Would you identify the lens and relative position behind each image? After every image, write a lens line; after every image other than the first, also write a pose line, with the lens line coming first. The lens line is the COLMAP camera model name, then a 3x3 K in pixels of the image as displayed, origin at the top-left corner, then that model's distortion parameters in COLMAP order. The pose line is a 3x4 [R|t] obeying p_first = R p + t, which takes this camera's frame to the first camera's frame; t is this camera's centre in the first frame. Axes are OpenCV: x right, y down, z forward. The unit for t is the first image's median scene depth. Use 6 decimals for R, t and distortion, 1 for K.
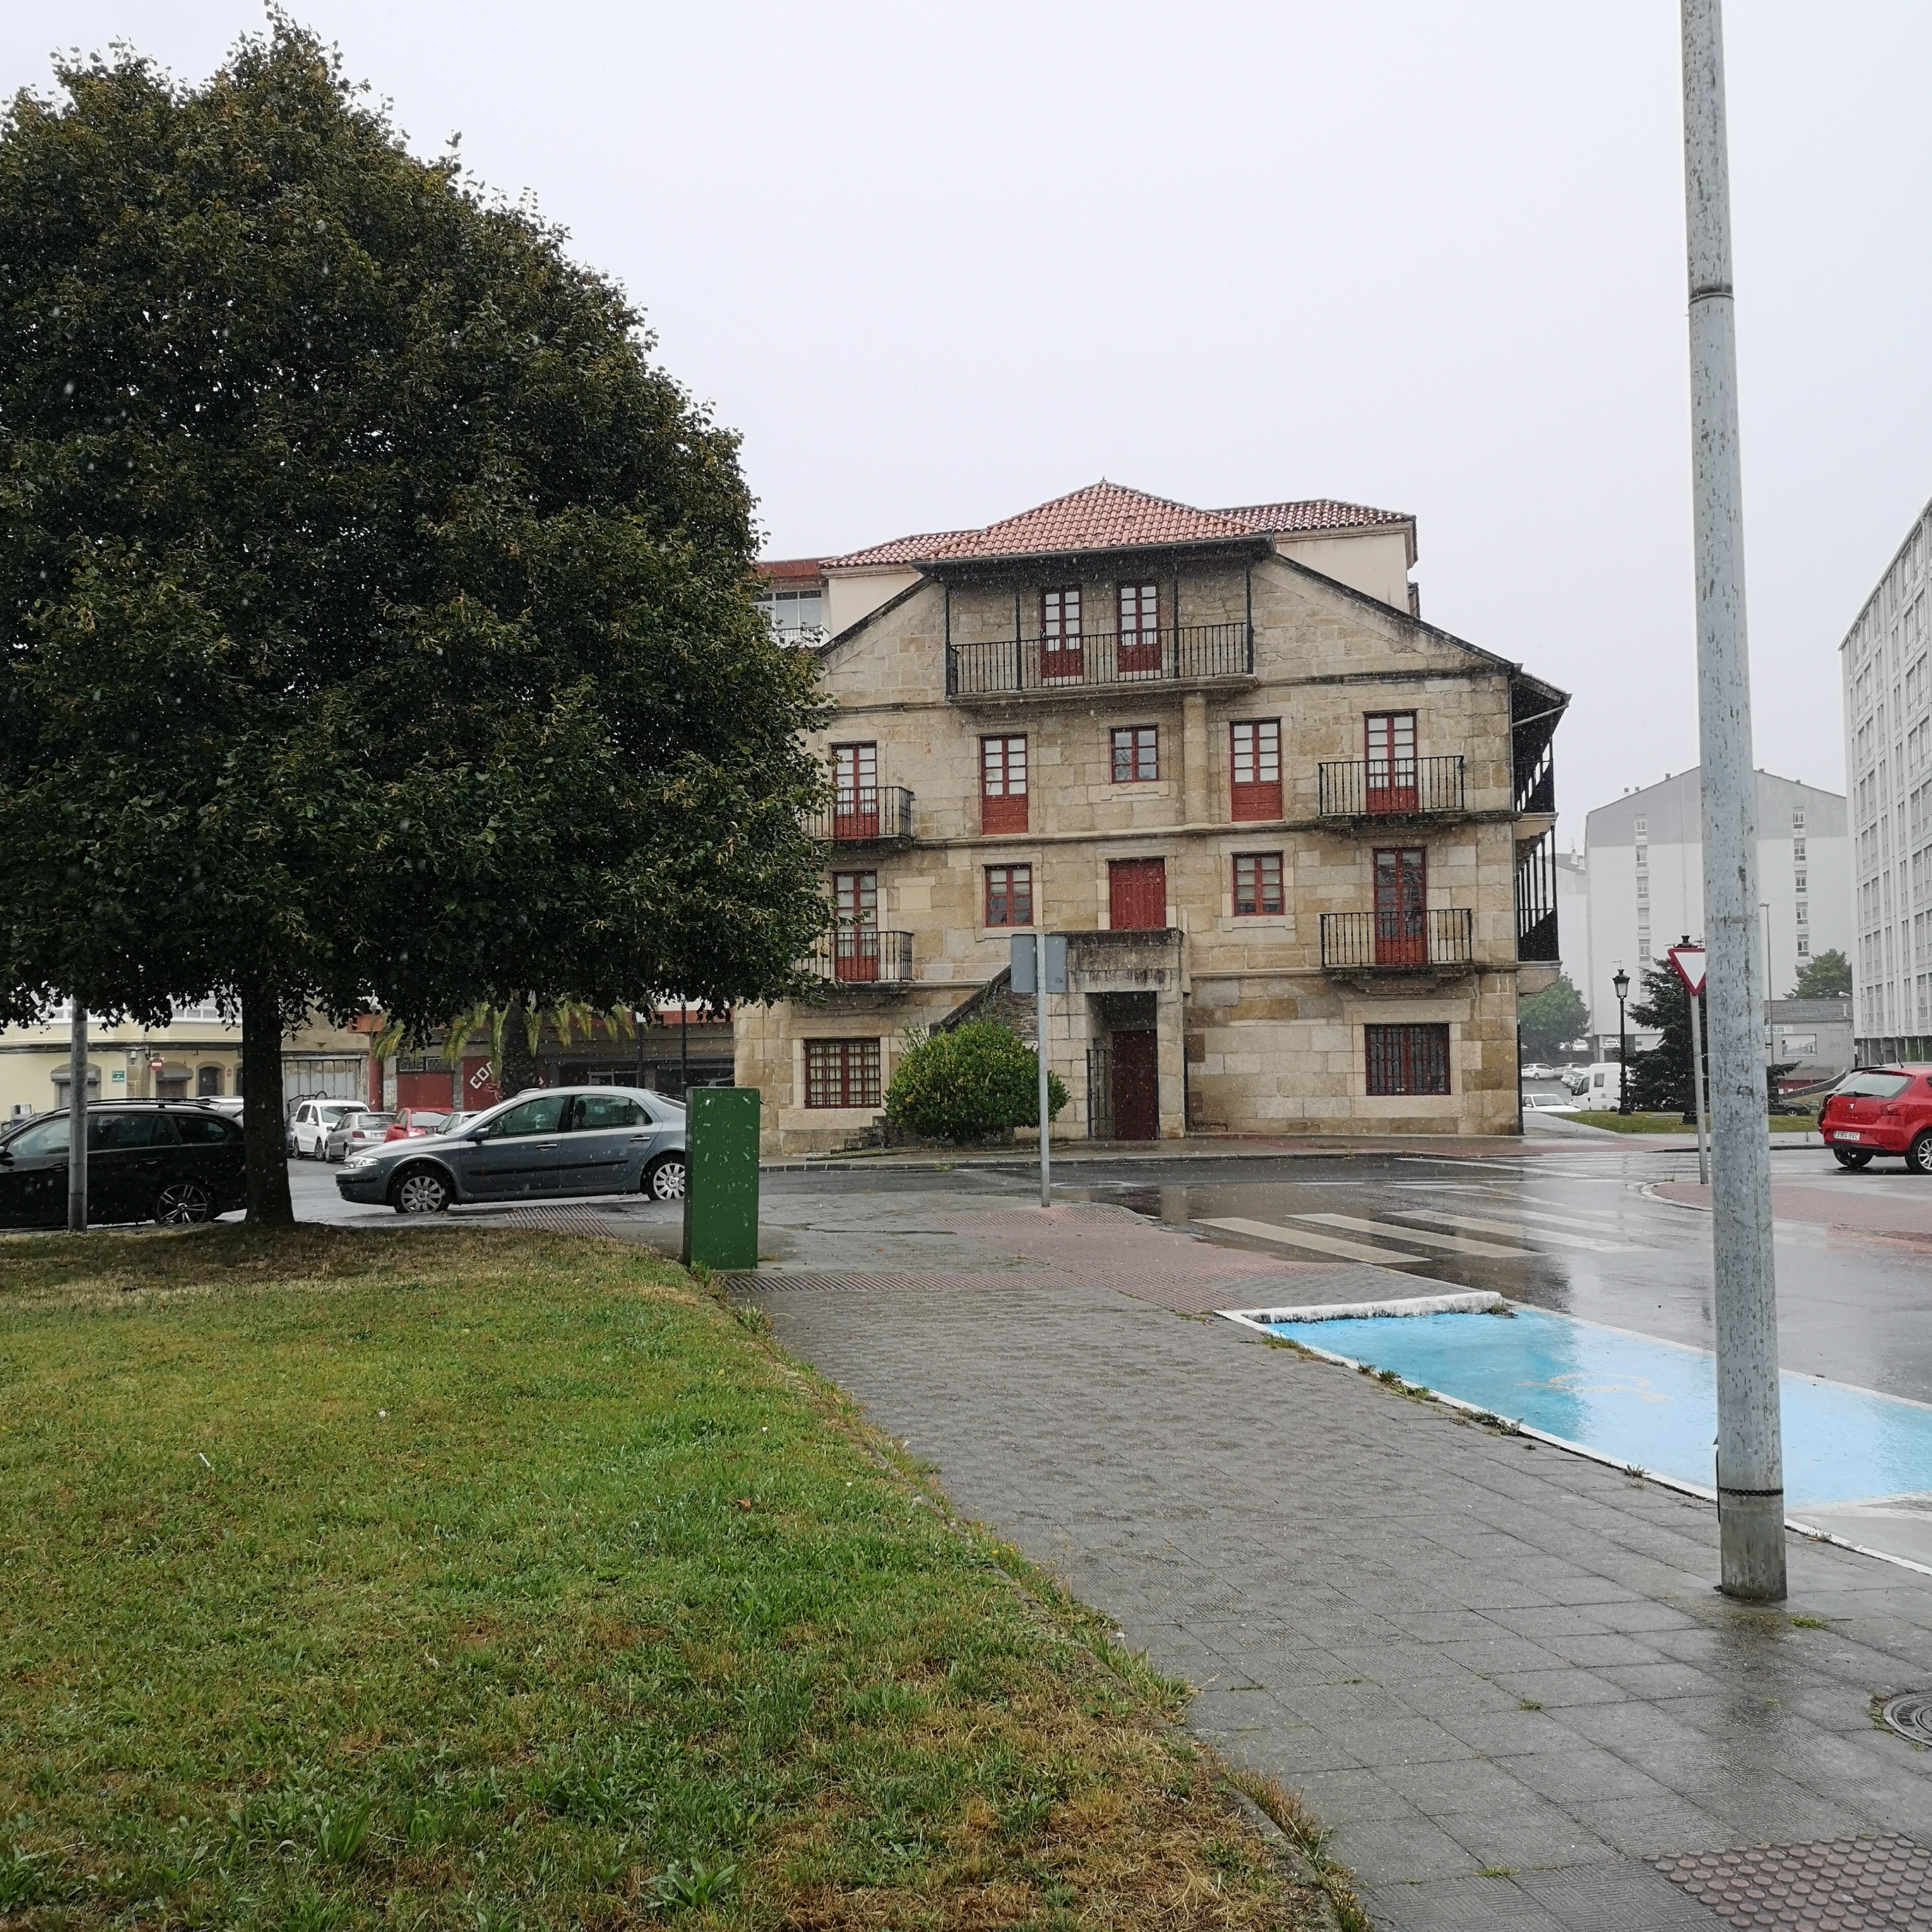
lens RADIAL K [[1987.2, 0, 966.0], [0, 1987.2, 966.0], [0, 0, 1]] dist [0.077155, -0.250439]
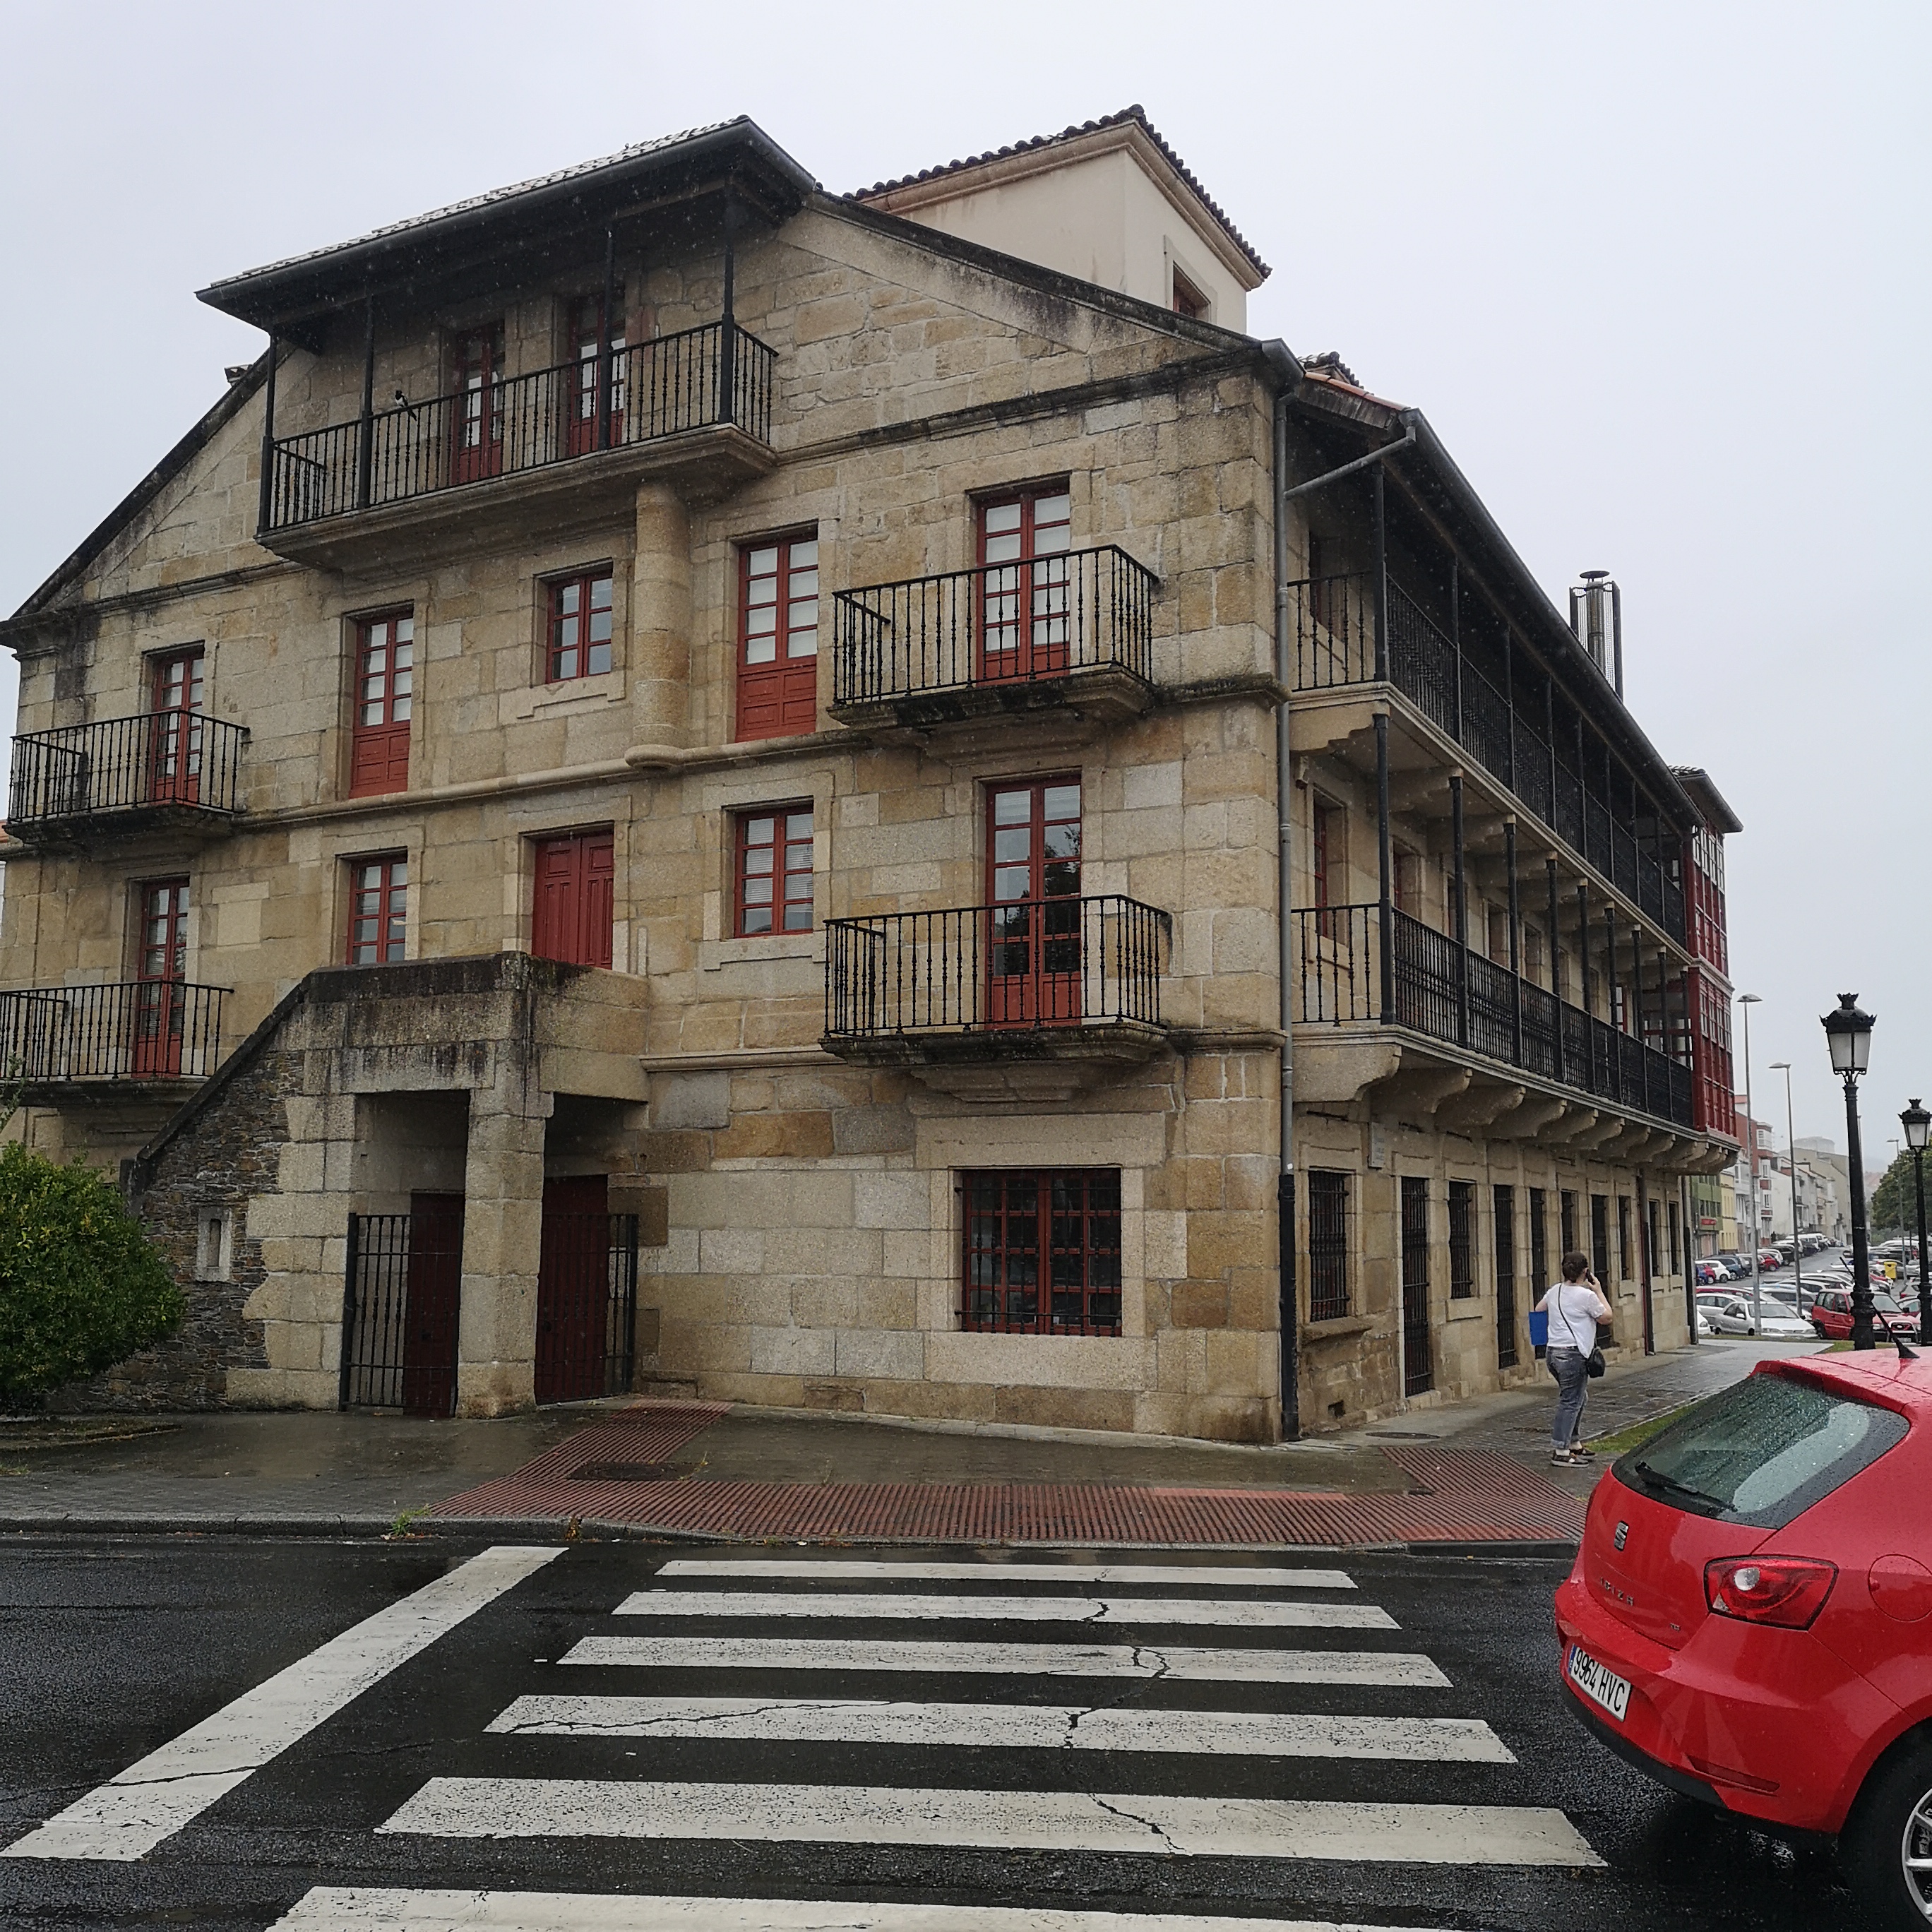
lens RADIAL K [[1987.2, 0, 966.0], [0, 1987.2, 966.0], [0, 0, 1]] dist [0.077155, -0.250439]
pose [[0.966310, -0.011127, -0.257141, 0.312851], [-0.010770, 0.996442, -0.083591, 0.020684], [0.257156, 0.083545, 0.962752, 0.557001]]
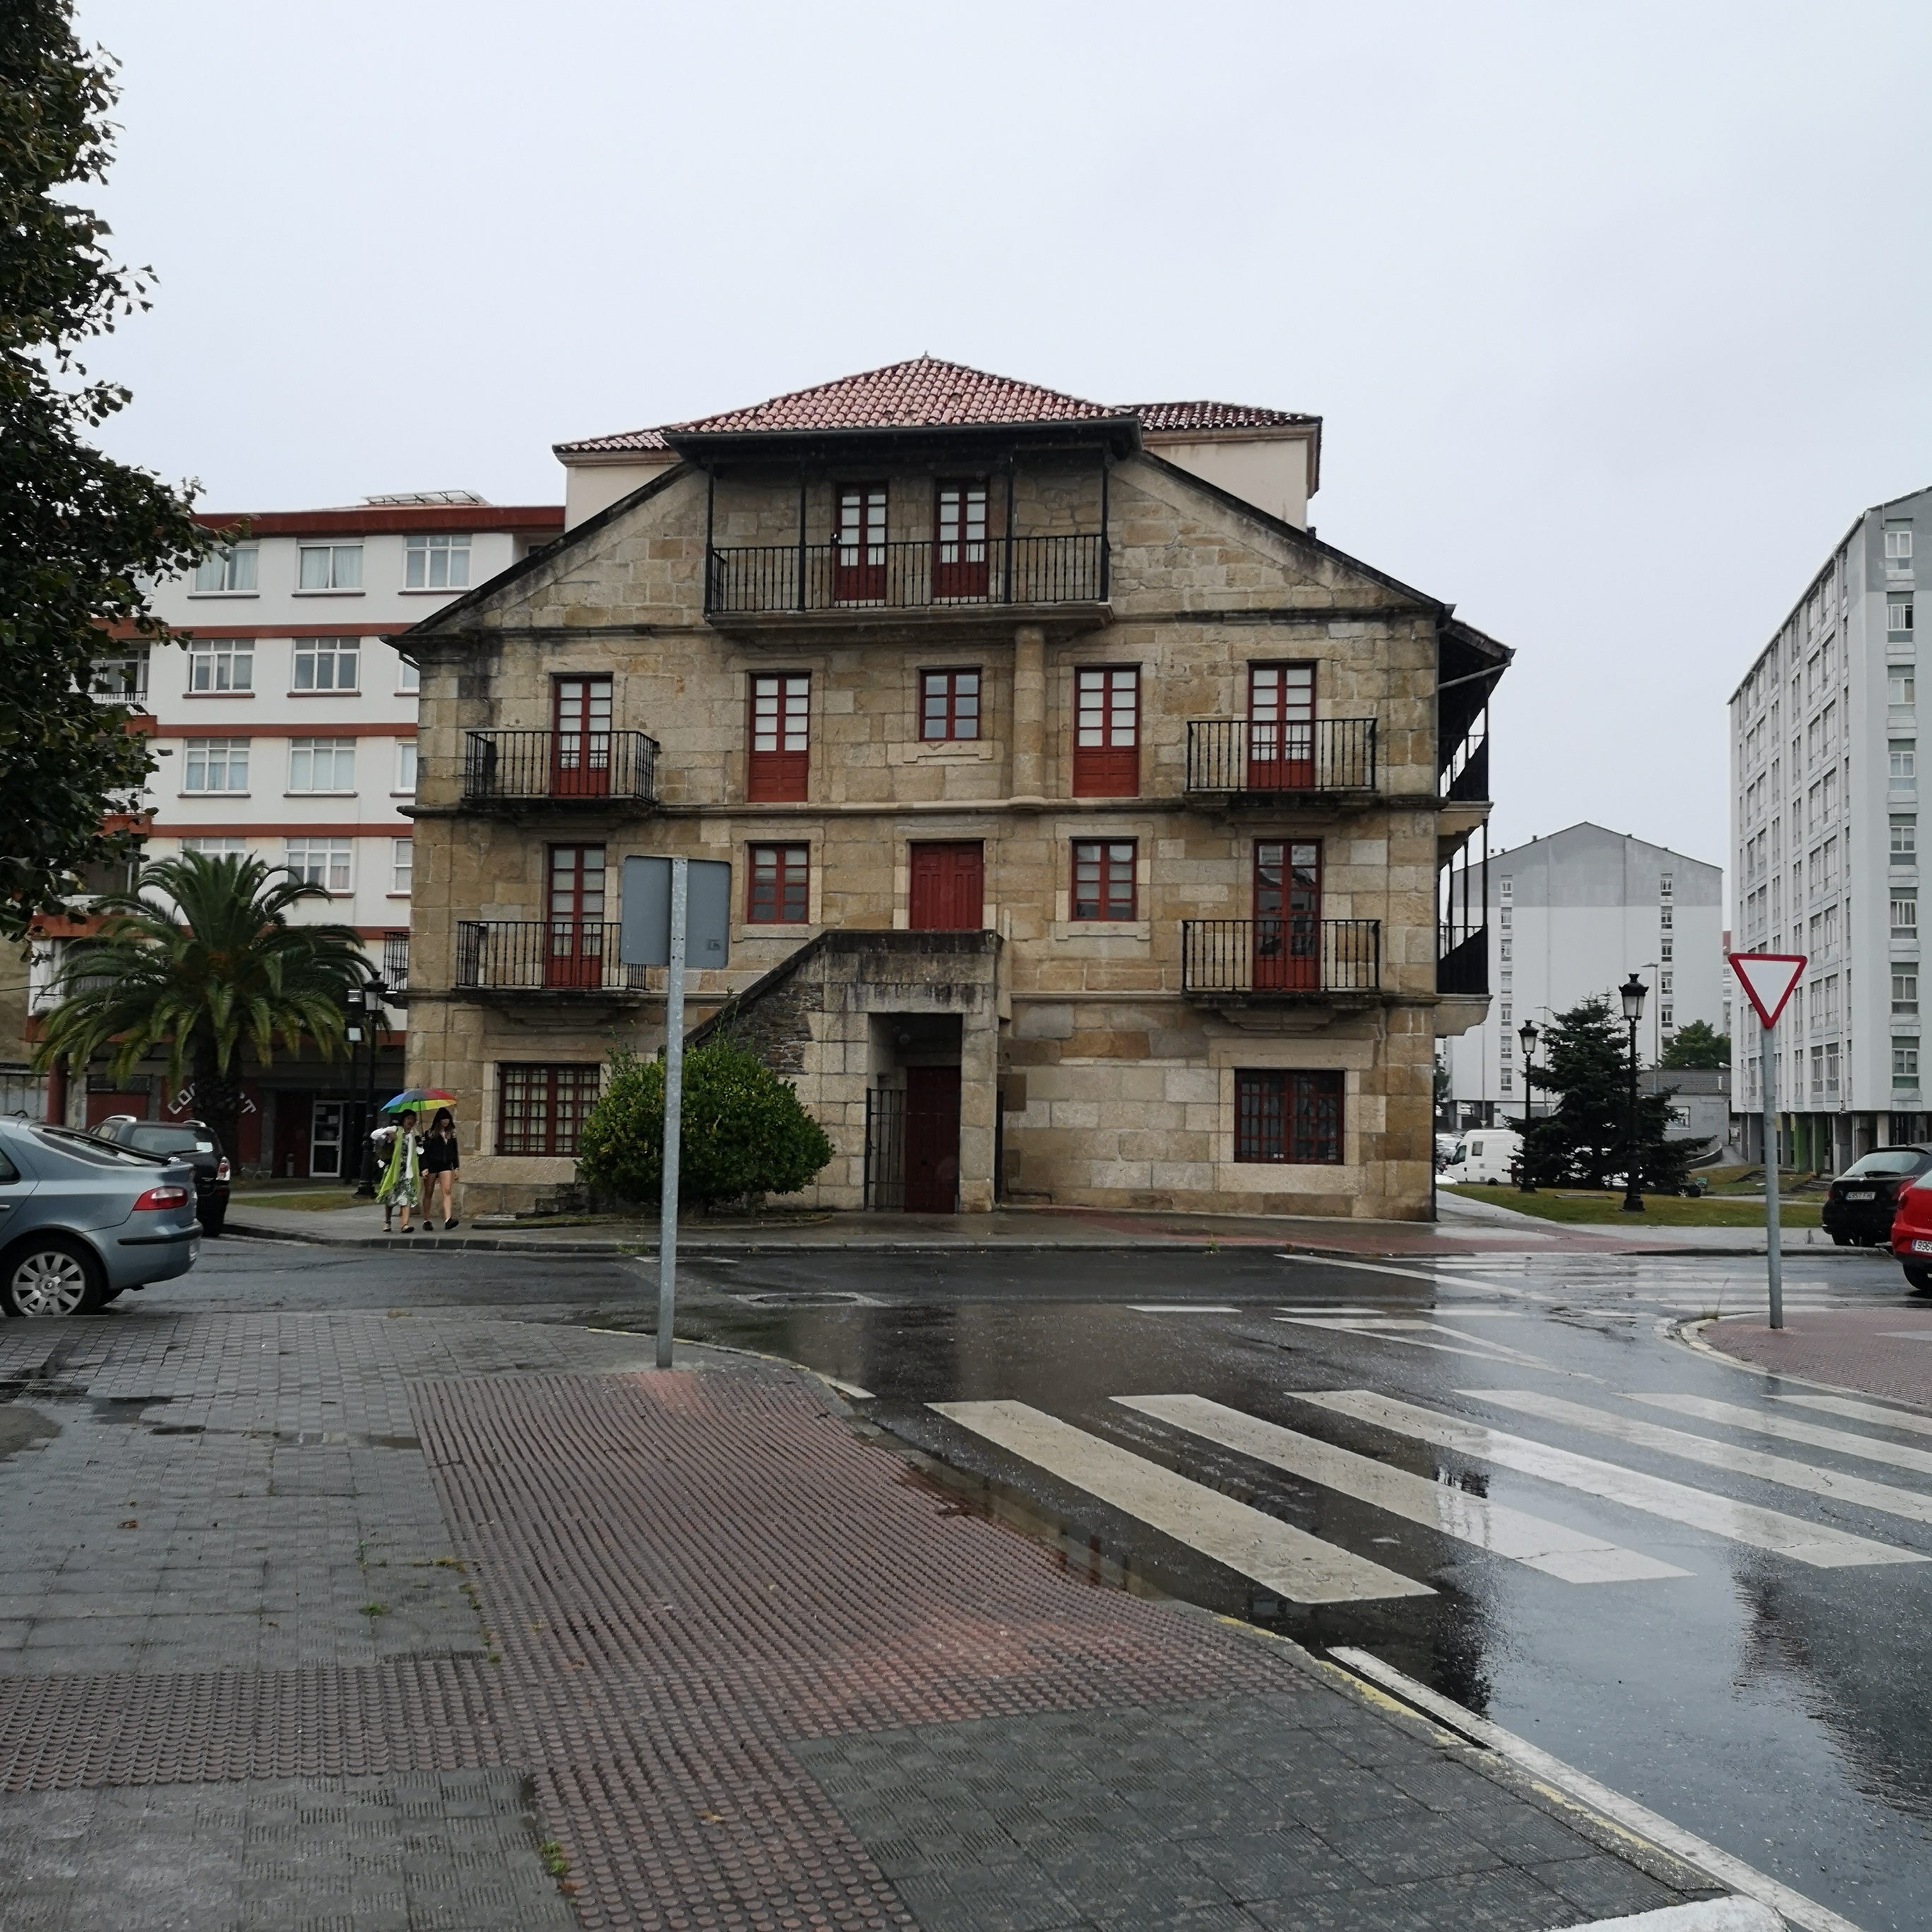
lens RADIAL K [[1987.2, 0, 966.0], [0, 1987.2, 966.0], [0, 0, 1]] dist [0.077155, -0.250439]
pose [[0.996742, 0.039995, 0.070040, 0.042190], [-0.038337, 0.998955, -0.024866, 0.012753], [-0.070962, 0.022100, 0.997234, 0.245099]]
